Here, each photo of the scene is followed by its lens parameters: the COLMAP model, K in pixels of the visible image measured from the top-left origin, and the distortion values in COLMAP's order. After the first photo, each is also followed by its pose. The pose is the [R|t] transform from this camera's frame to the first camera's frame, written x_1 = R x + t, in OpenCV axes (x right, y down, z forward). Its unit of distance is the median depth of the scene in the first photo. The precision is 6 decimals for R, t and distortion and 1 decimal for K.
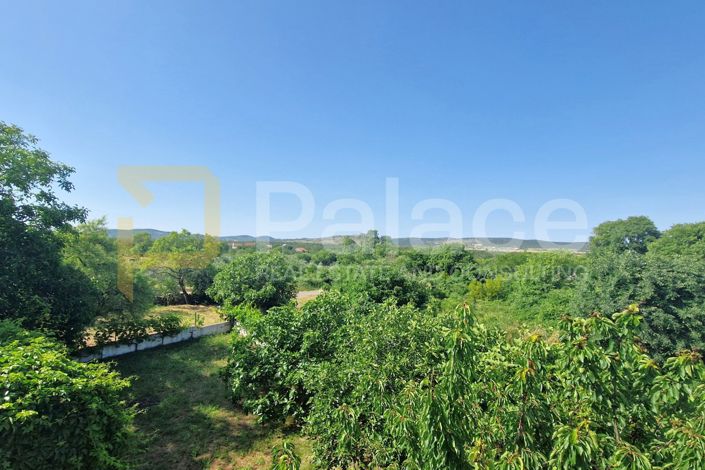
lens RADIAL K [[337.3, 0, 352.5], [0, 337.3, 235.0], [0, 0, 1]] dist [0.000115, 0.000028]
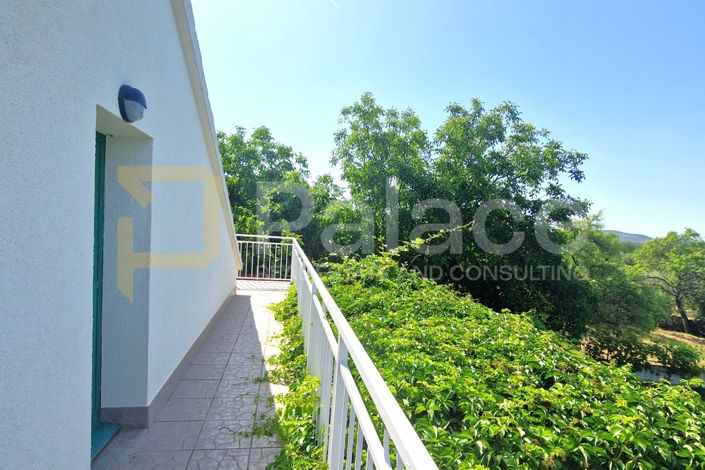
lens RADIAL K [[337.3, 0, 352.5], [0, 337.3, 235.0], [0, 0, 1]] dist [0.000115, 0.000028]
pose [[0.440236, 0.017395, -0.897714, -0.279604], [-0.031051, 0.999509, 0.004140, 0.025842], [0.897345, 0.026052, 0.440560, 0.064372]]
